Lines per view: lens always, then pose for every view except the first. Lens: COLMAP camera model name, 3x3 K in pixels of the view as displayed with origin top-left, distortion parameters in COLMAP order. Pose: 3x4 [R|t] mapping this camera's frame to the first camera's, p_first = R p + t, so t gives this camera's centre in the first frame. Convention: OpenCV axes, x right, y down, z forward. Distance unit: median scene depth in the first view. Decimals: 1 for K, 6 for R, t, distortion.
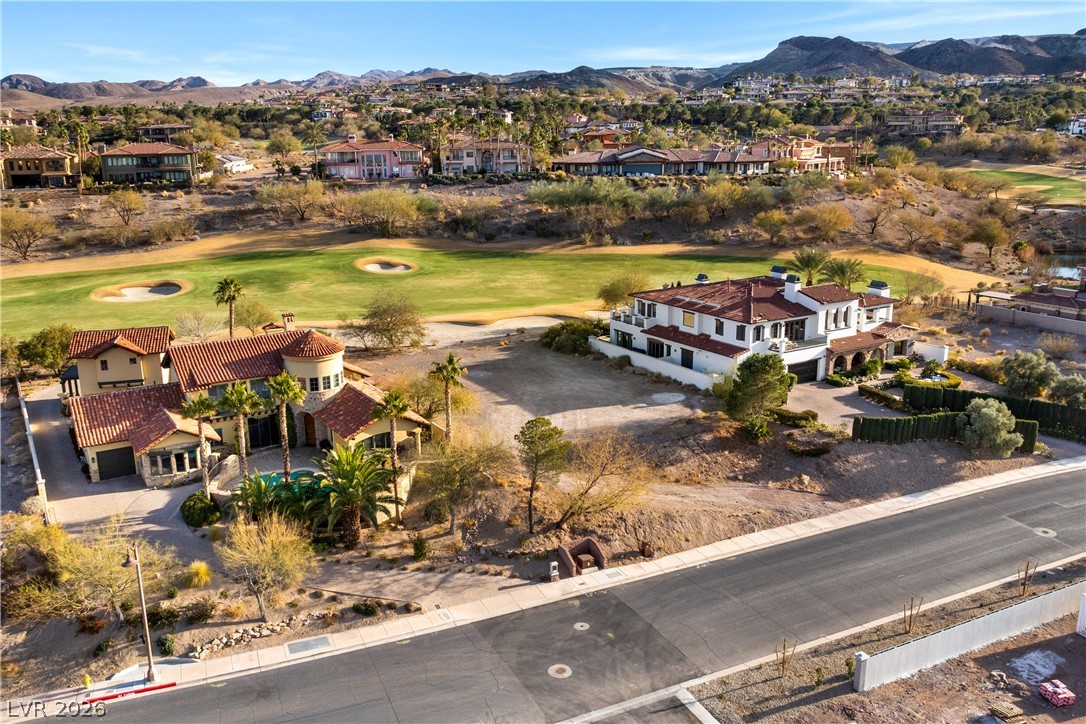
lens RADIAL K [[902.5, 0, 538.4], [0, 902.5, 365.0], [0, 0, 1]] dist [-0.007388, -0.032404]
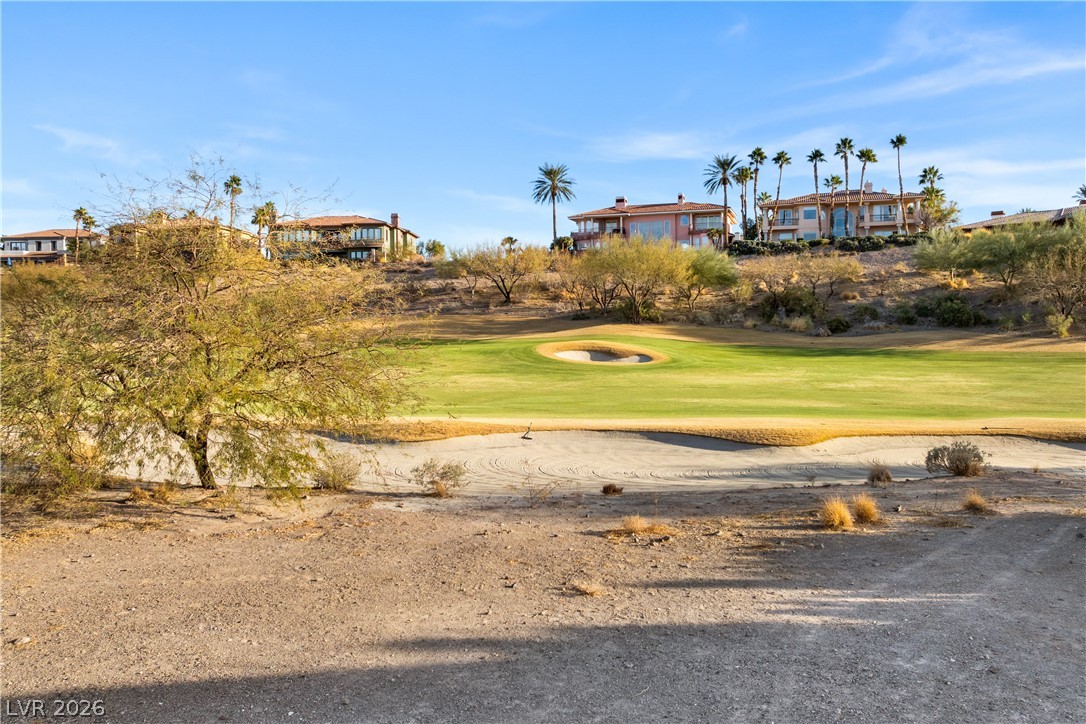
lens RADIAL K [[902.5, 0, 542.8], [0, 902.5, 366.0], [0, 0, 1]] dist [-0.007388, -0.032404]
pose [[0.926141, 0.014446, -0.376901, -0.017637], [-0.094492, 0.976287, -0.194771, -0.008488], [0.365149, 0.215999, 0.905544, 0.512134]]
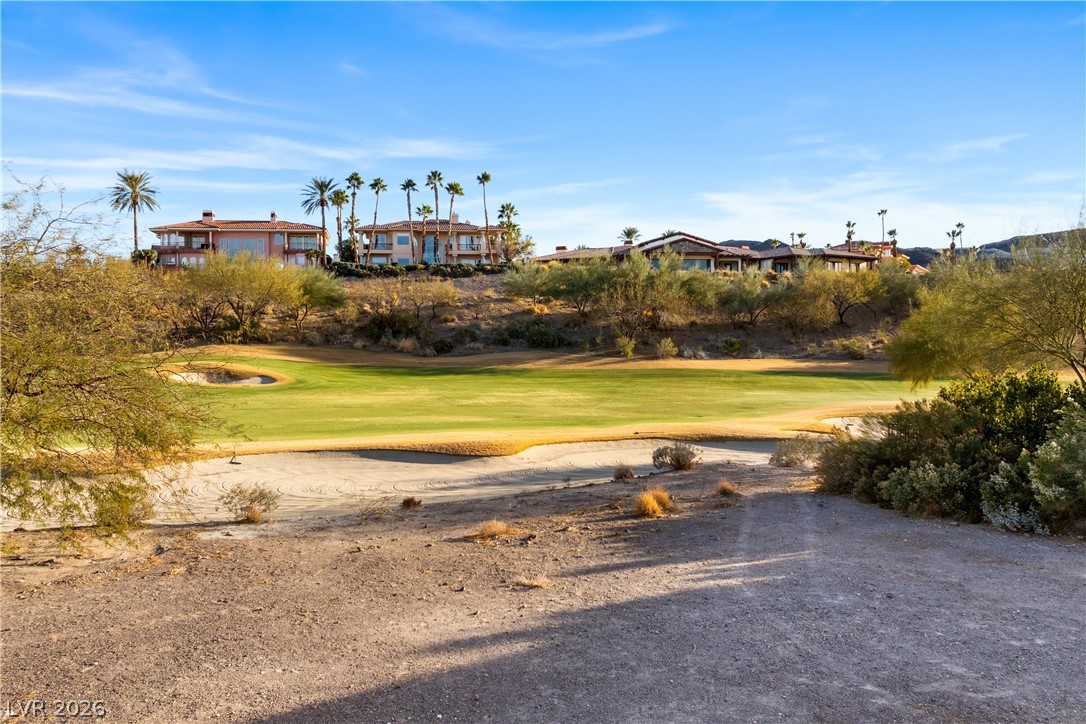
lens RADIAL K [[902.5, 0, 540.8], [0, 902.5, 361.2], [0, 0, 1]] dist [-0.007388, -0.032404]
pose [[0.995897, -0.000891, 0.090495, -0.045919], [0.022667, 0.970533, -0.239900, -0.005533], [-0.087615, 0.240967, 0.966571, 0.501667]]
